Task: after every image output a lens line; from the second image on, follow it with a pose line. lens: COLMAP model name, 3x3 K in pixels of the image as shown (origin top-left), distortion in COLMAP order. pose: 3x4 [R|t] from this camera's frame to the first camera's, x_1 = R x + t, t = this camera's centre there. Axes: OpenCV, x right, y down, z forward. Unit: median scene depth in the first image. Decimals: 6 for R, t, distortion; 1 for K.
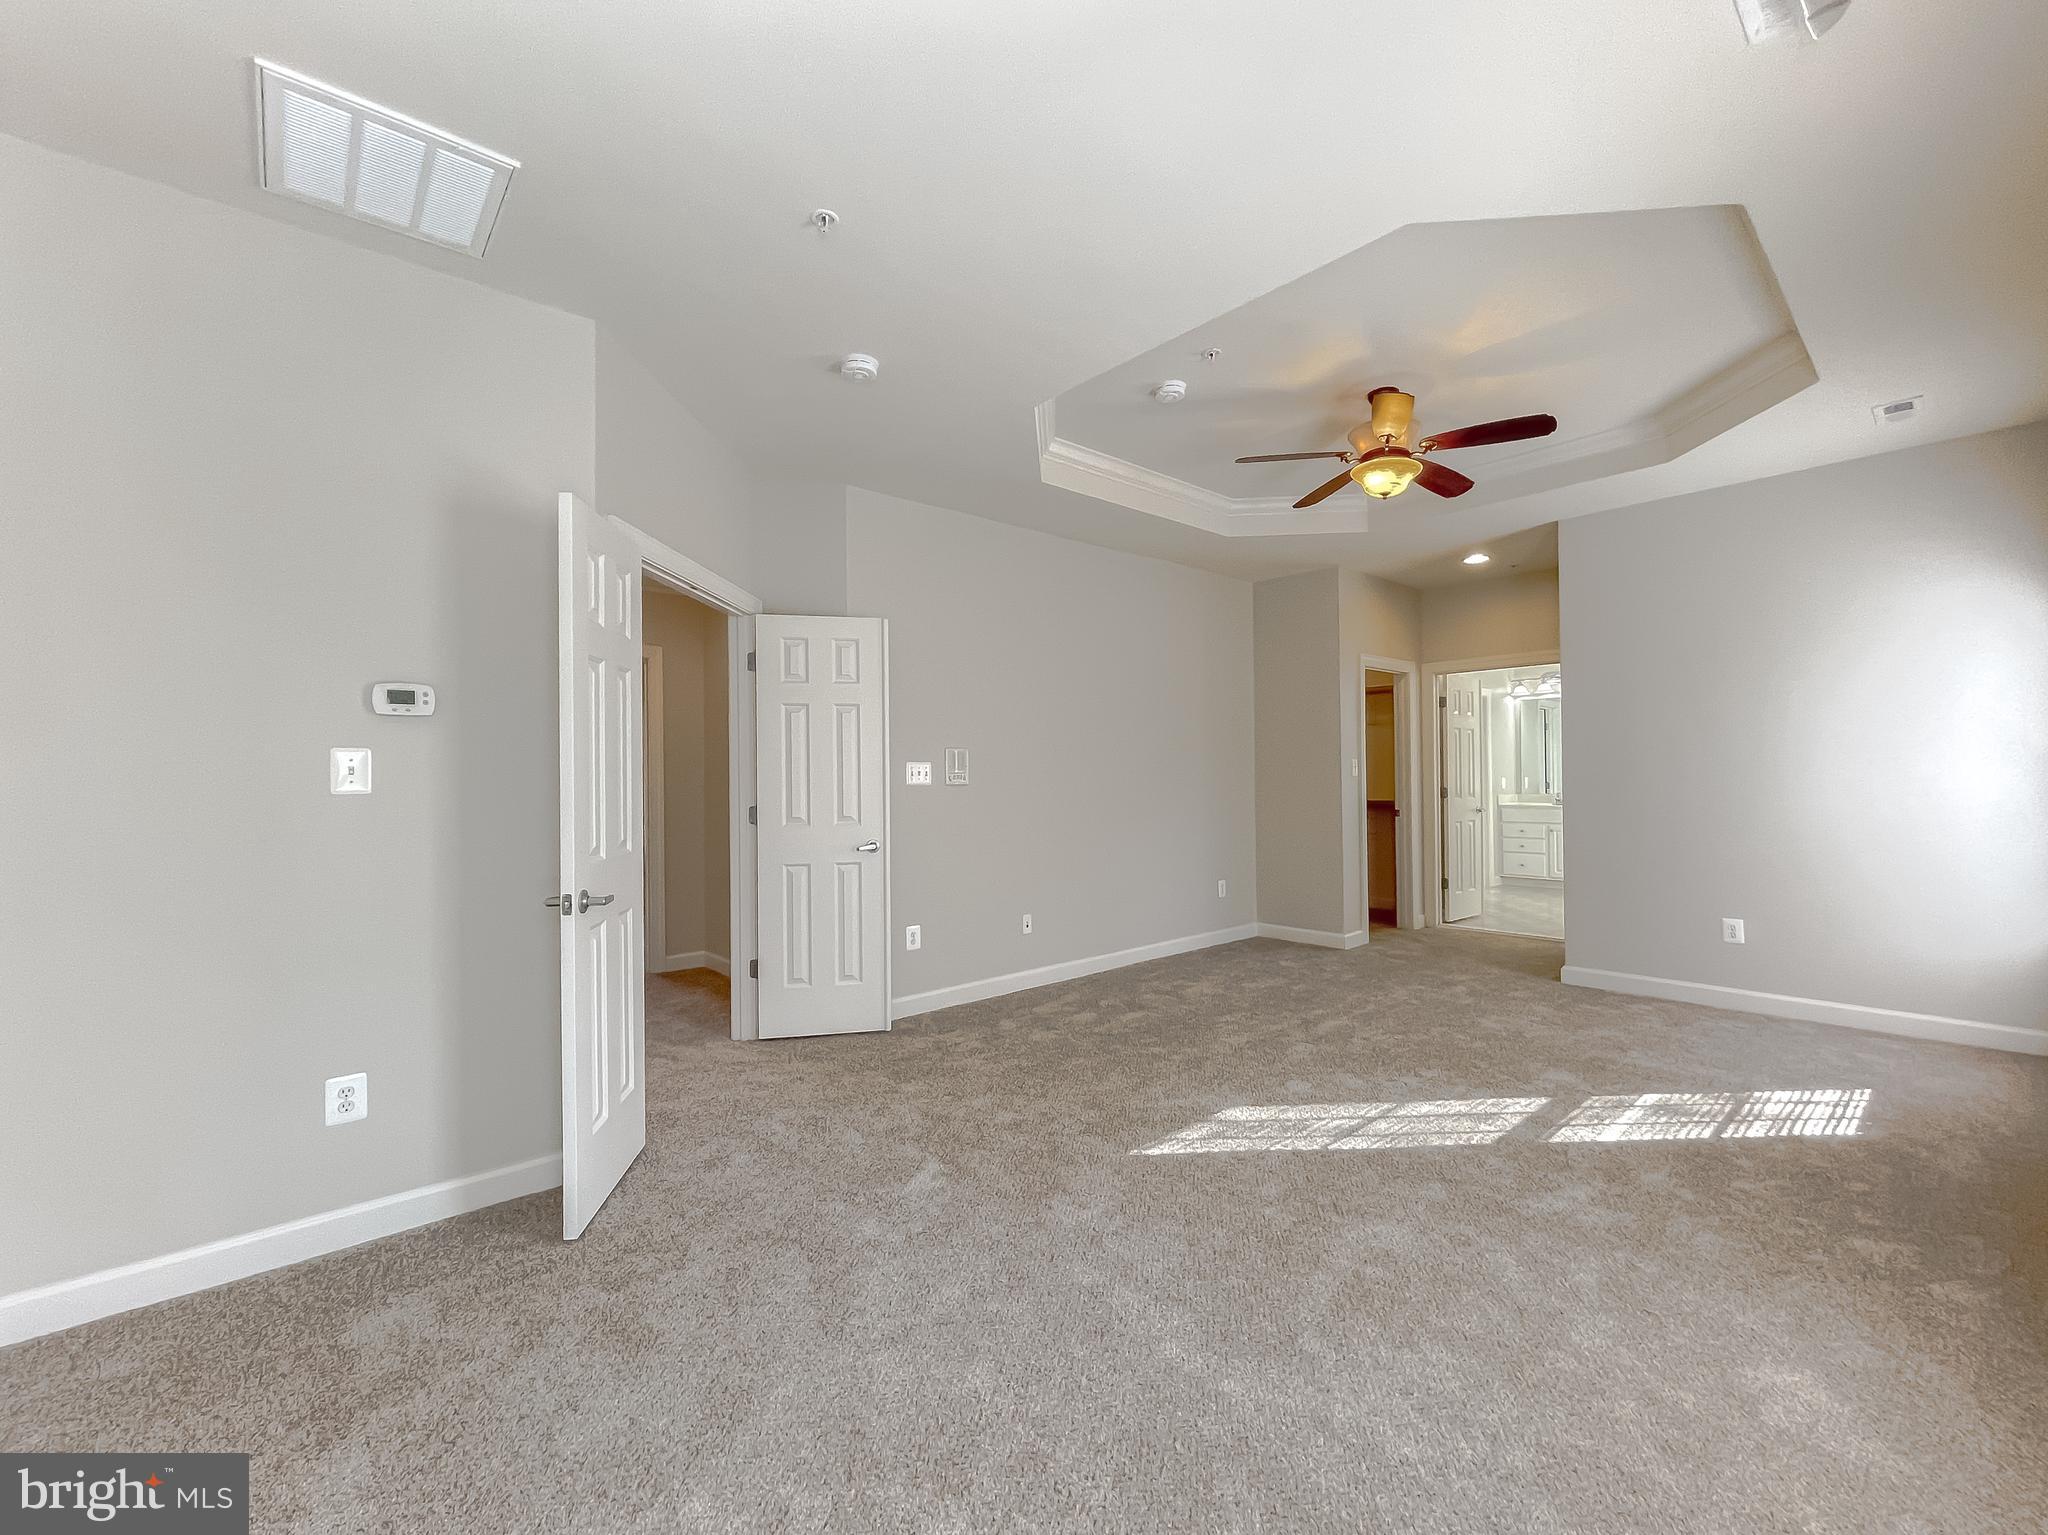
lens RADIAL K [[839.7, 0, 1019.7], [0, 839.7, 773.4], [0, 0, 1]] dist [0.001573, 0.000026]
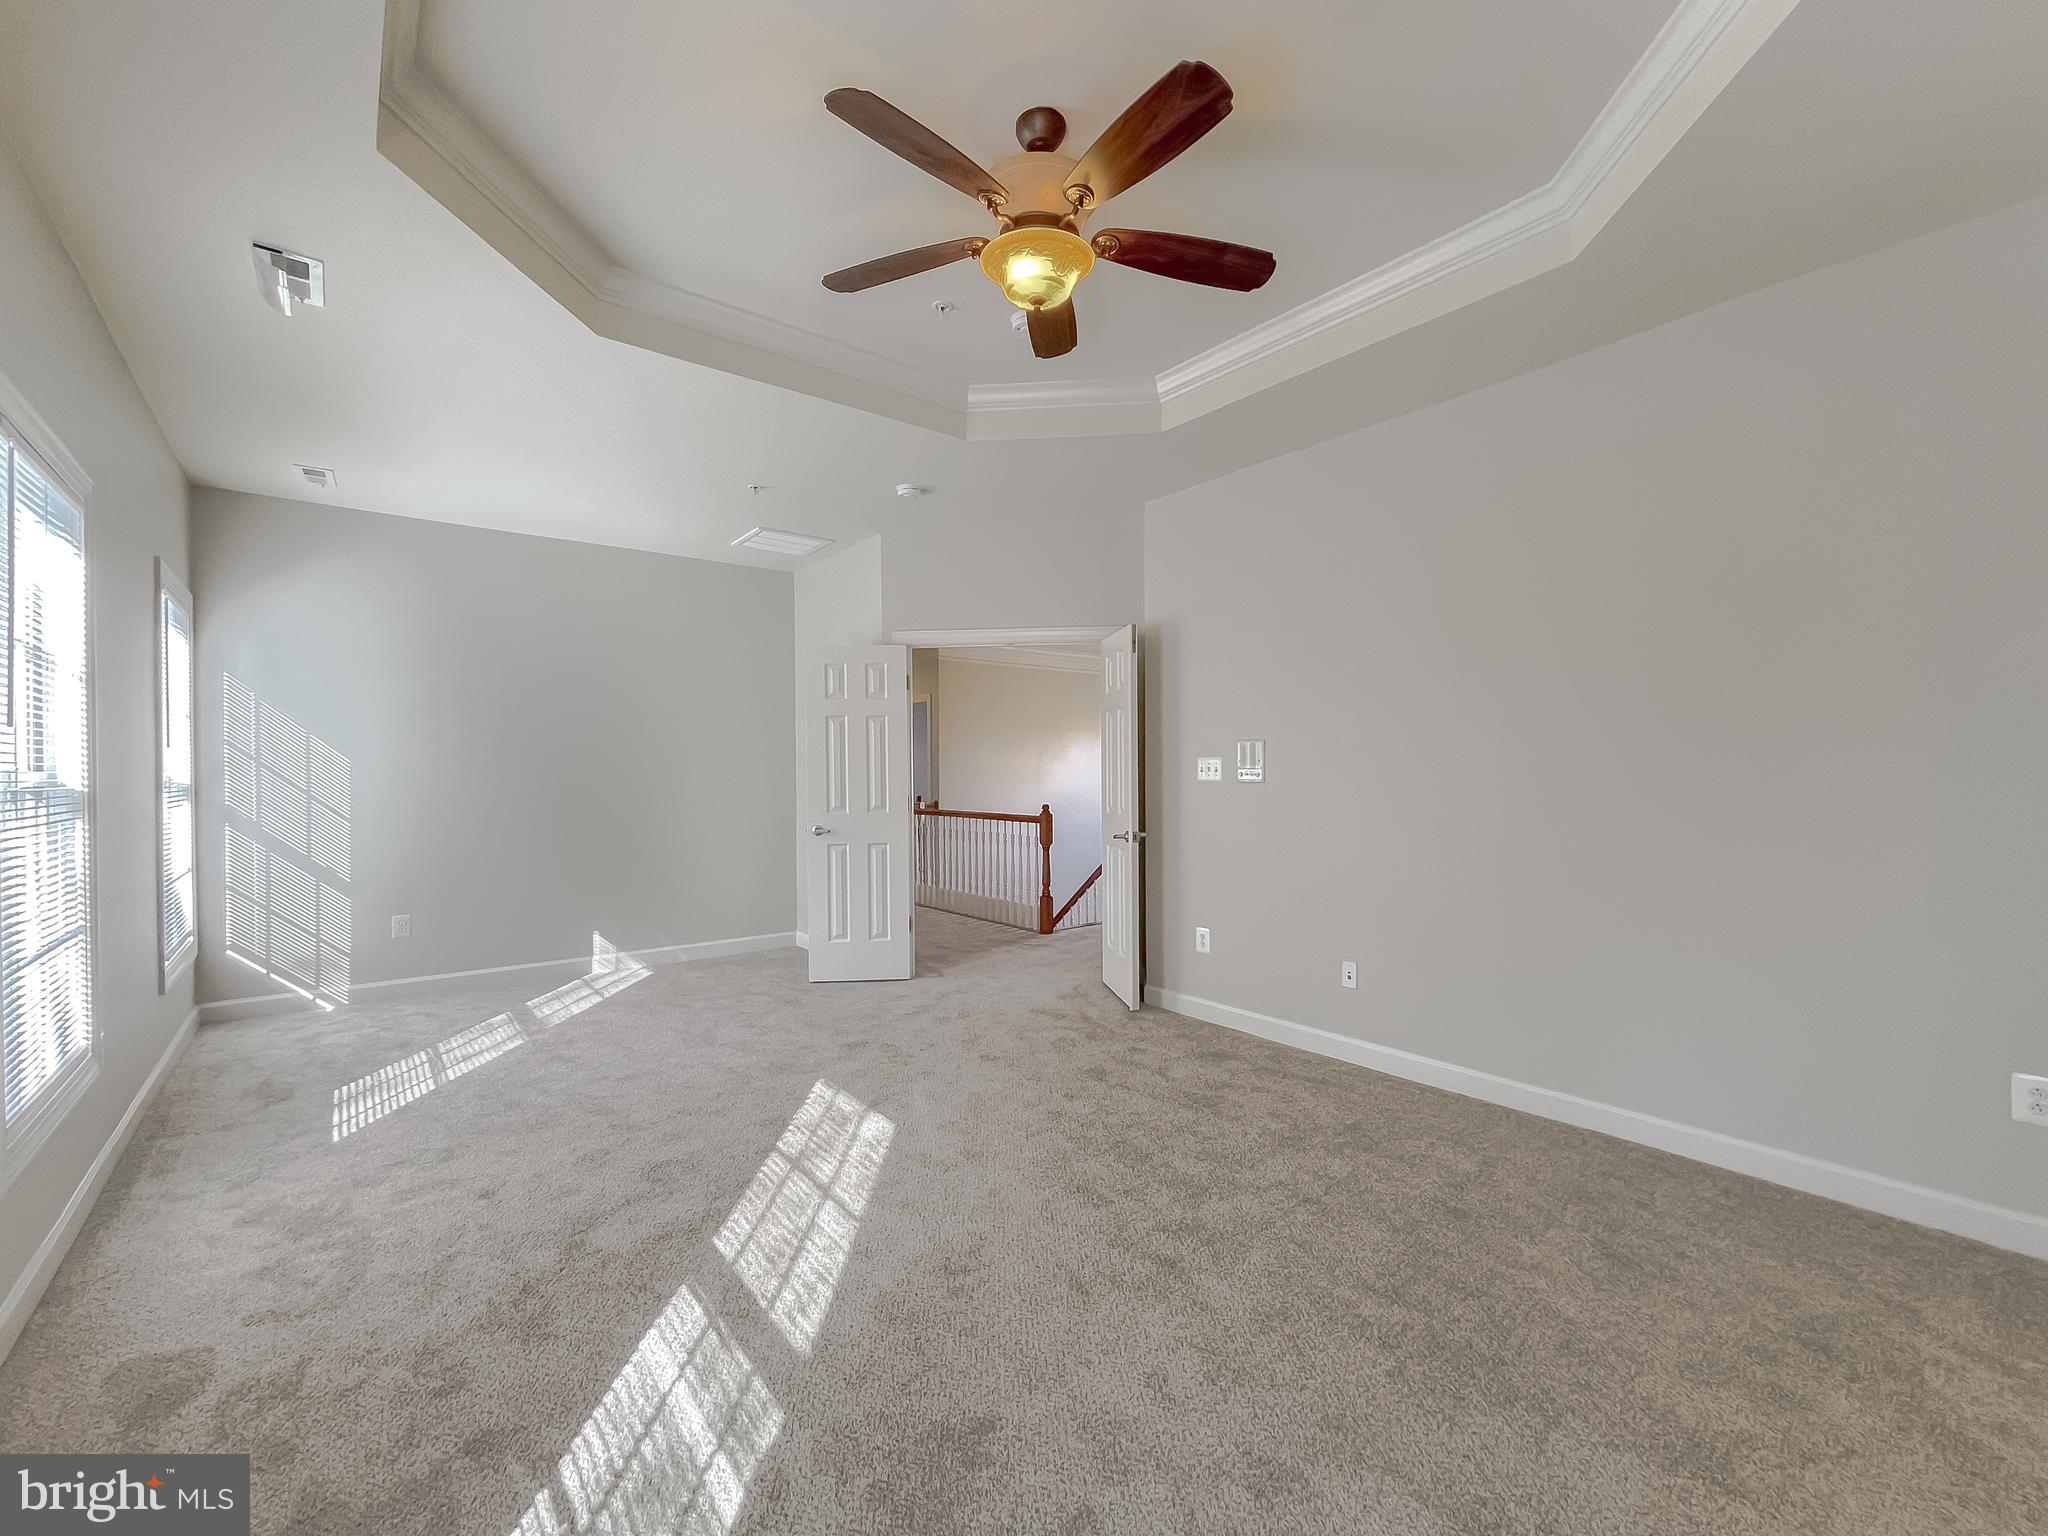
lens RADIAL K [[839.7, 0, 1019.7], [0, 839.7, 773.9], [0, 0, 1]] dist [0.001573, 0.000026]
pose [[-0.036570, 0.015999, -0.999203, 1.221767], [0.008460, 0.999841, 0.015699, -0.016874], [0.999295, -0.007879, -0.036699, 1.202208]]
